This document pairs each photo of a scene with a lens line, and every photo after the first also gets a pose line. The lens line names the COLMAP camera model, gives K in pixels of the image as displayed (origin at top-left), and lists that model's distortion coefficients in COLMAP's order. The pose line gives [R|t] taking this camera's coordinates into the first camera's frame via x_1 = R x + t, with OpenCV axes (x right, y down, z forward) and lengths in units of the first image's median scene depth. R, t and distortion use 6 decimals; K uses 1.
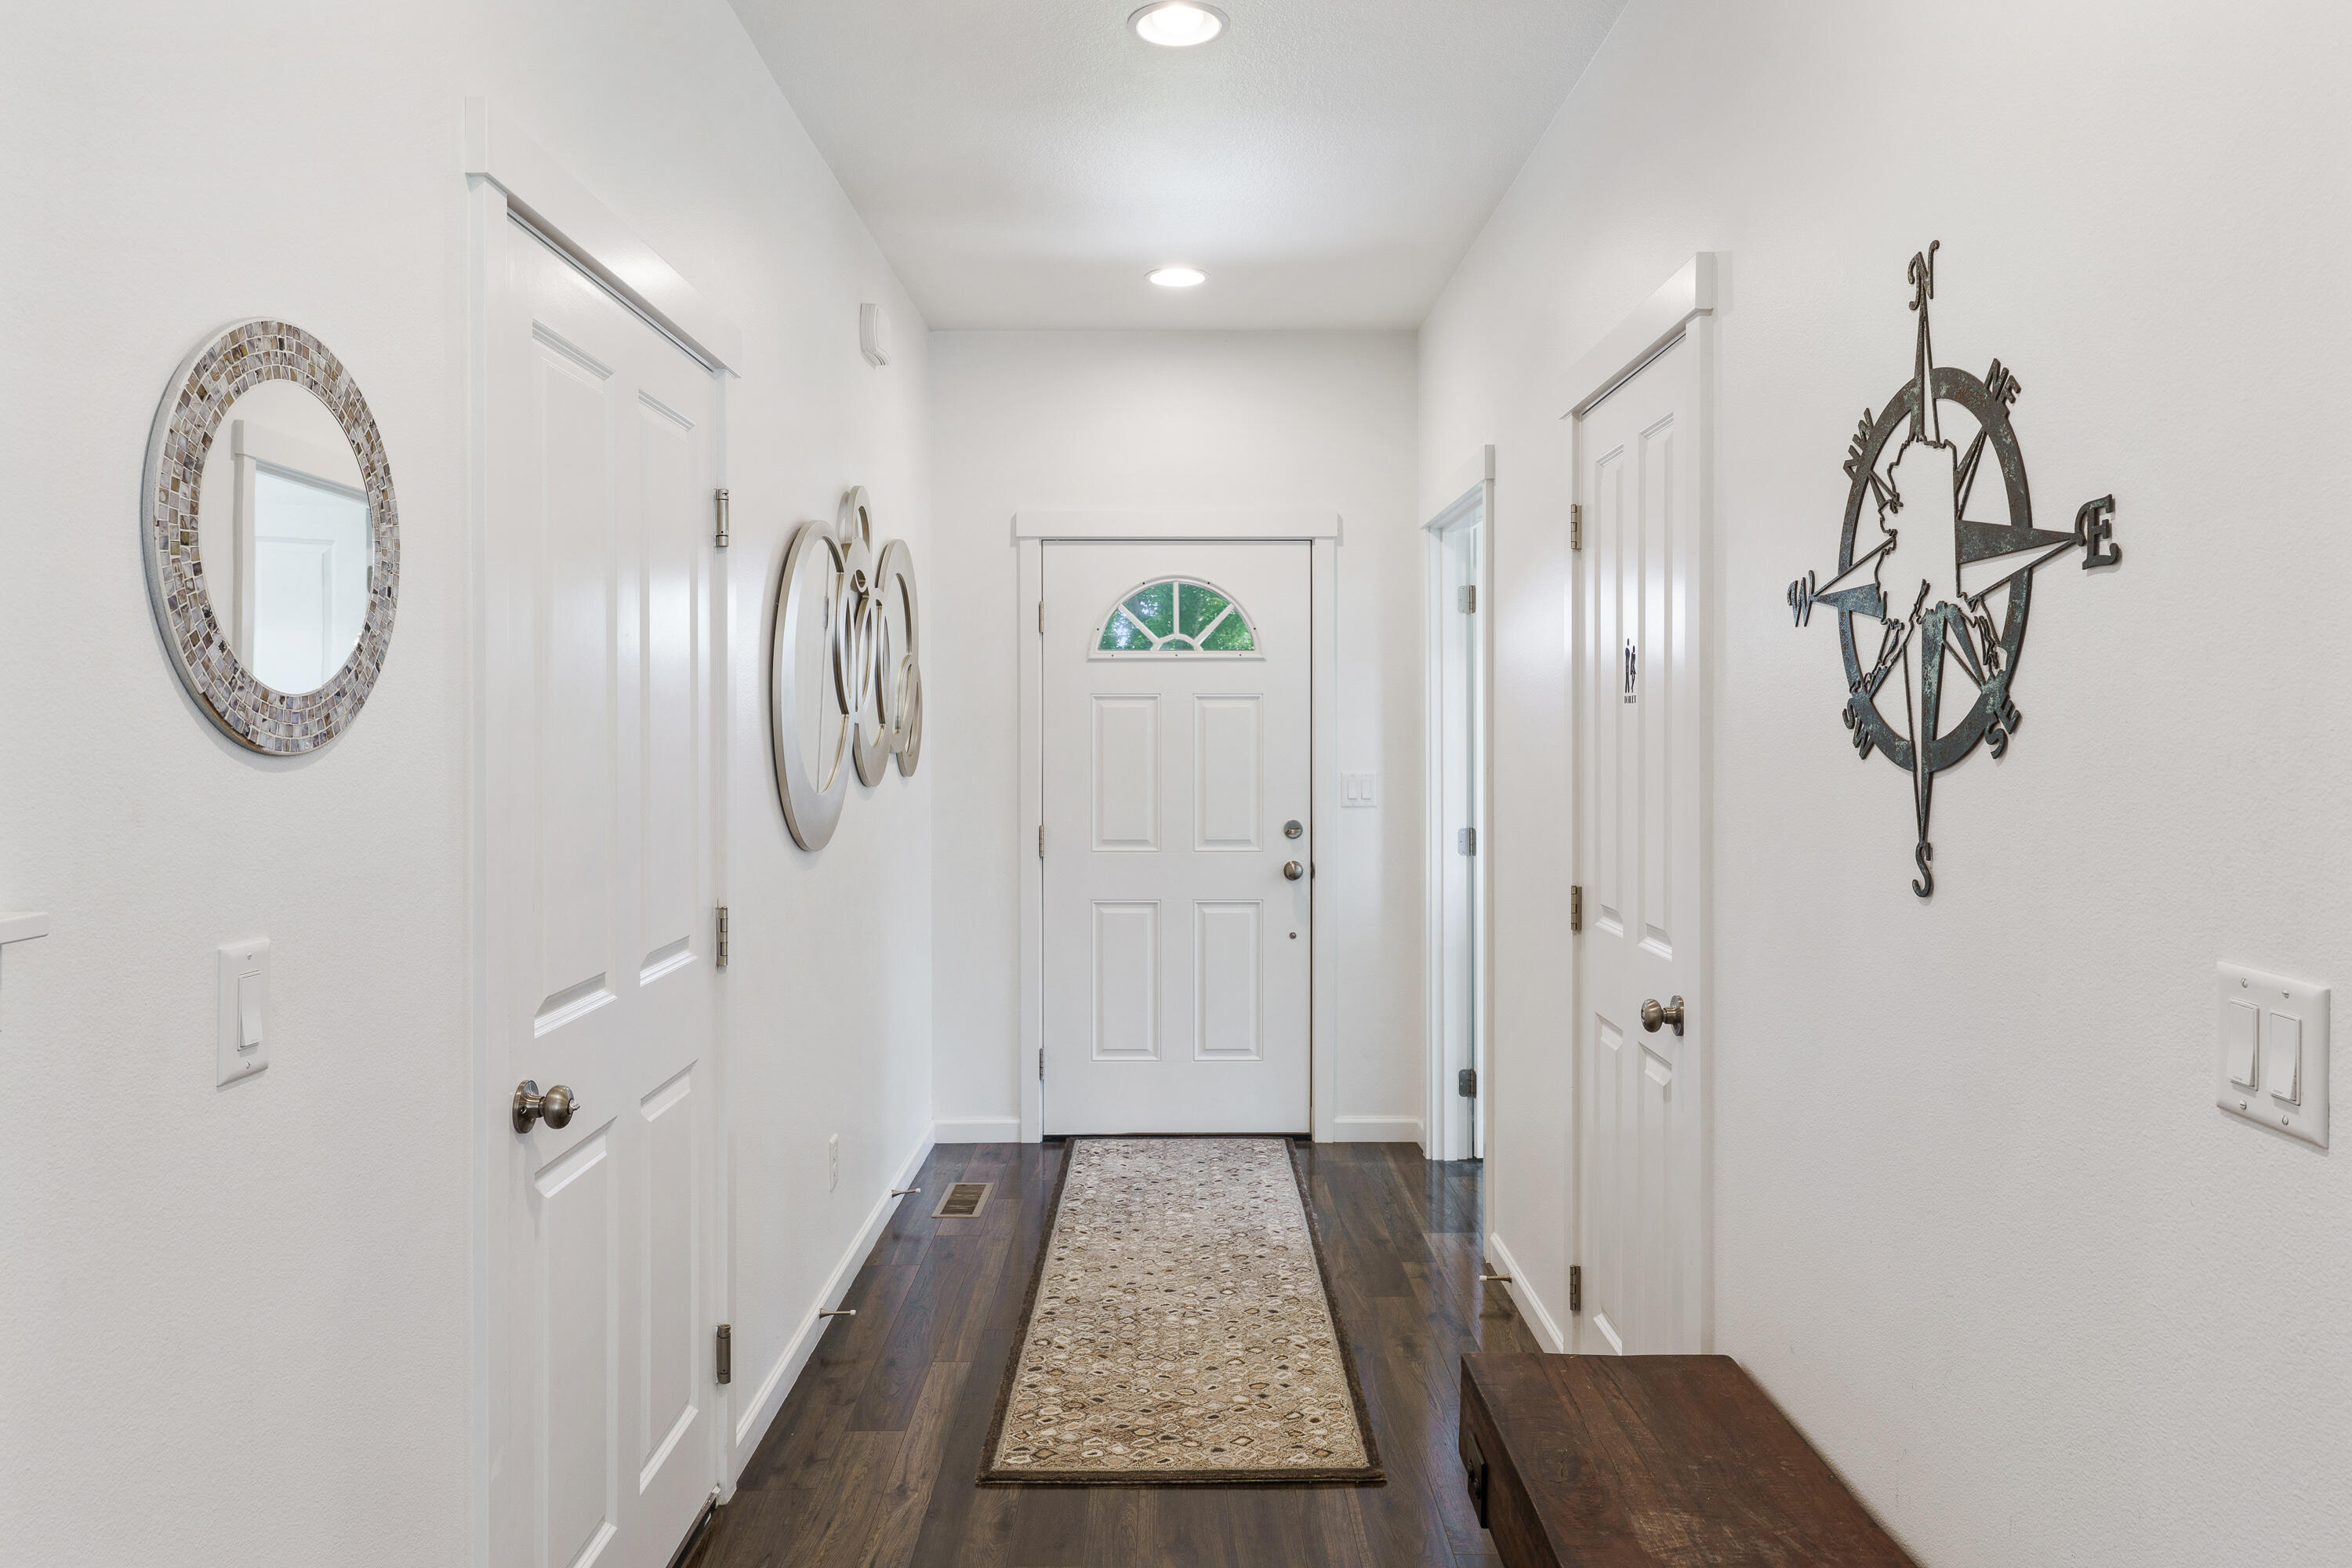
lens RADIAL K [[1558.8, 0, 1173.3], [0, 1558.8, 731.2], [0, 0, 1]] dist [0.000388, -0.000330]
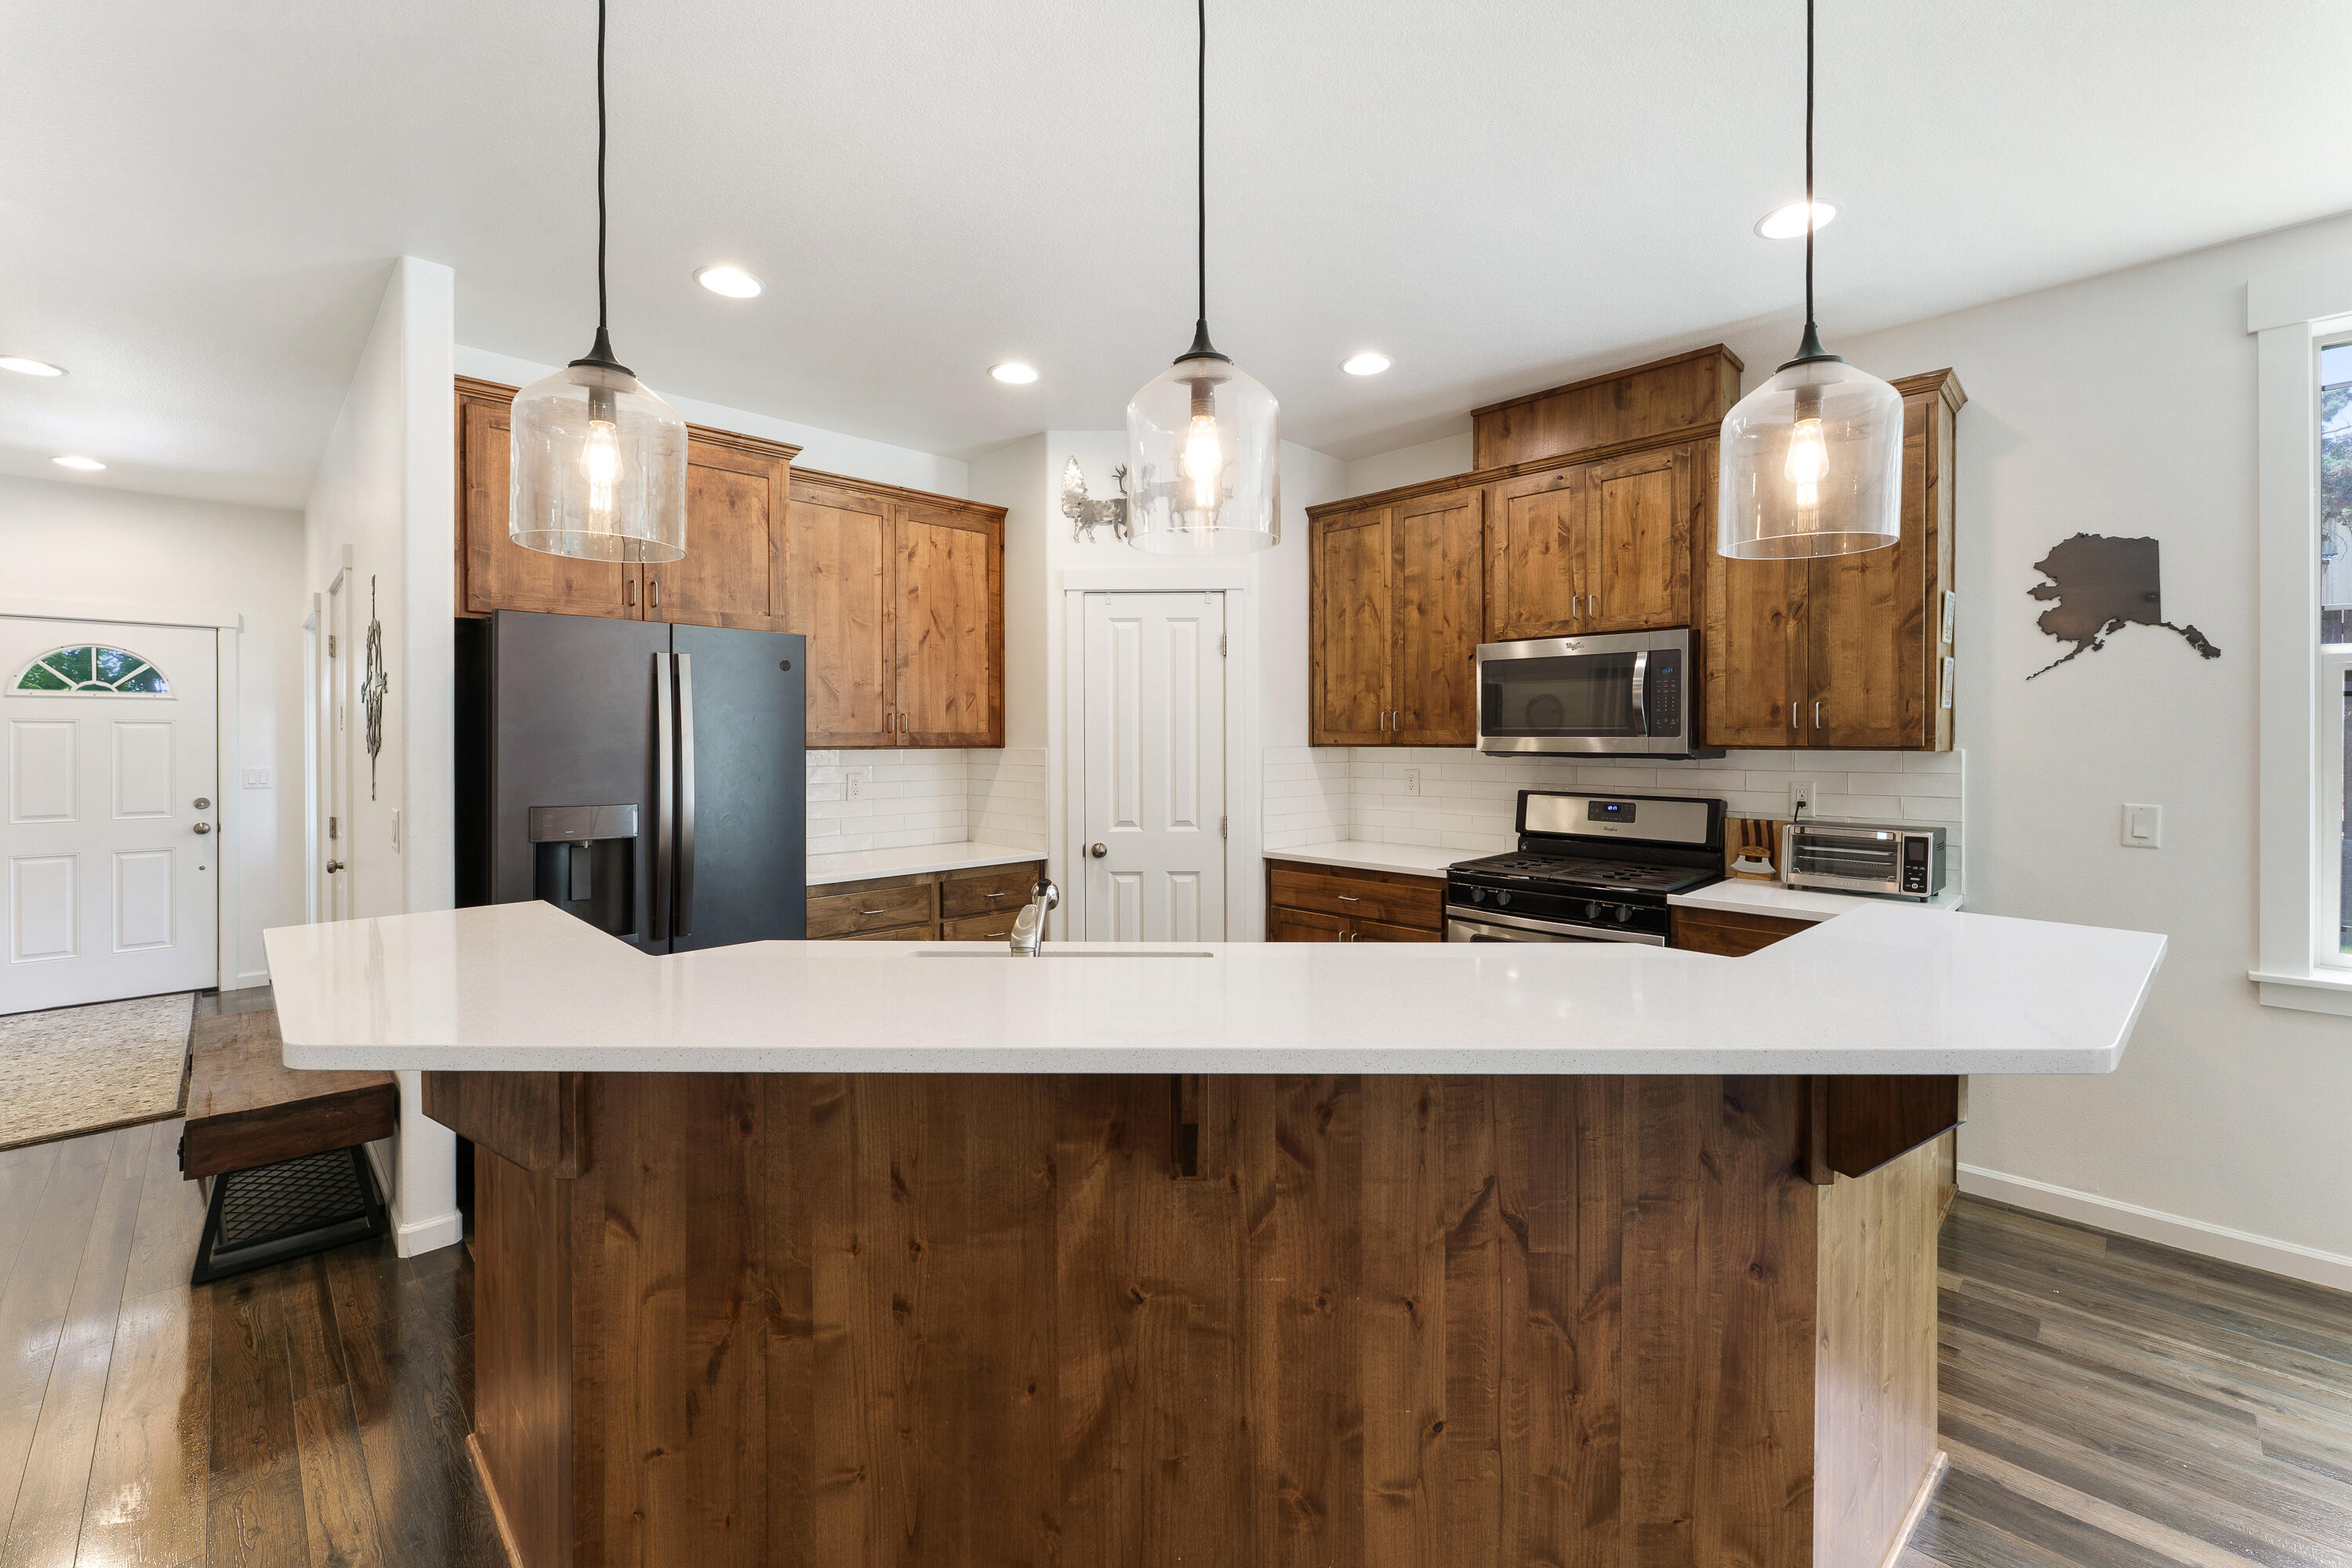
lens RADIAL K [[958.8, 0, 1179.2], [0, 958.8, 742.9], [0, 0, 1]] dist [-0.001258, -0.000402]
pose [[0.710245, -0.000468, 0.703955, 0.142109], [0.000726, 1.000000, -0.000067, 0.000586], [-0.703954, 0.000558, 0.710245, -0.632124]]
